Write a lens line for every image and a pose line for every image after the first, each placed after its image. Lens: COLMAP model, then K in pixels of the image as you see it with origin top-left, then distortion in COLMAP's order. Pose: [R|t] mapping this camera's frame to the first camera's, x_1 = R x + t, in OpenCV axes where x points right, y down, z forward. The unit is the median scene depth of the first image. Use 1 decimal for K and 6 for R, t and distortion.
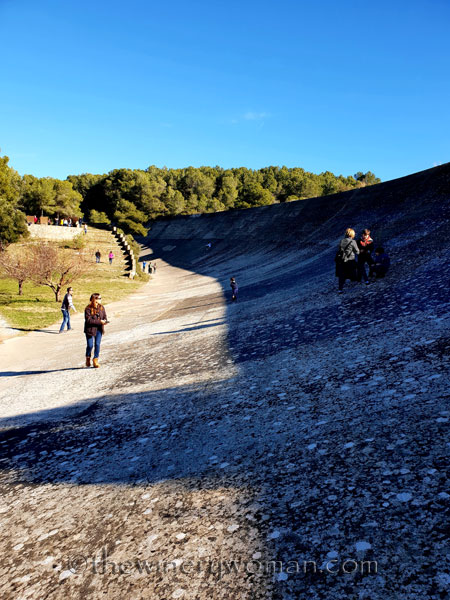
lens RADIAL K [[475.9, 0, 225.0], [0, 475.9, 300.0], [0, 0, 1]] dist [0.121656, -0.376776]
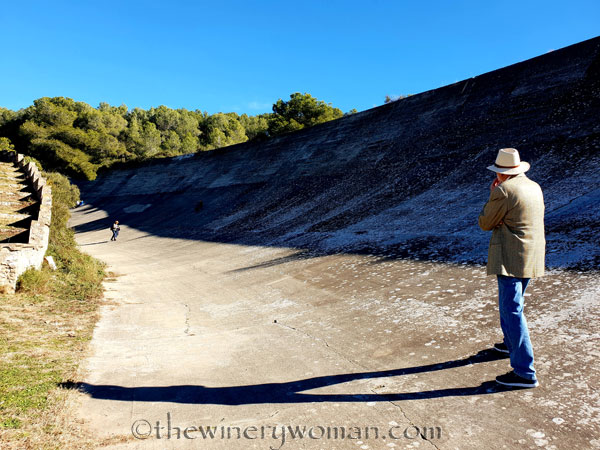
lens RADIAL K [[477.4, 0, 300.0], [0, 477.4, 225.0], [0, 0, 1]] dist [0.012485, -0.002083]
pose [[0.969788, 0.004137, 0.243913, -0.065260], [0.022706, 0.993985, -0.107138, -0.023545], [-0.242889, 0.109439, 0.963861, 0.393269]]
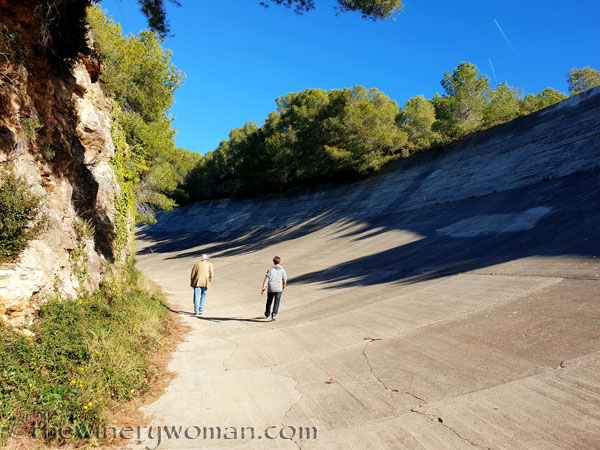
lens RADIAL K [[475.9, 0, 300.0], [0, 475.9, 225.0], [0, 0, 1]] dist [0.121656, -0.376776]
pose [[0.969264, 0.019447, -0.245253, -0.135066], [-0.071372, 0.976227, -0.204661, -0.063051], [0.235442, 0.215875, 0.947610, 0.771688]]
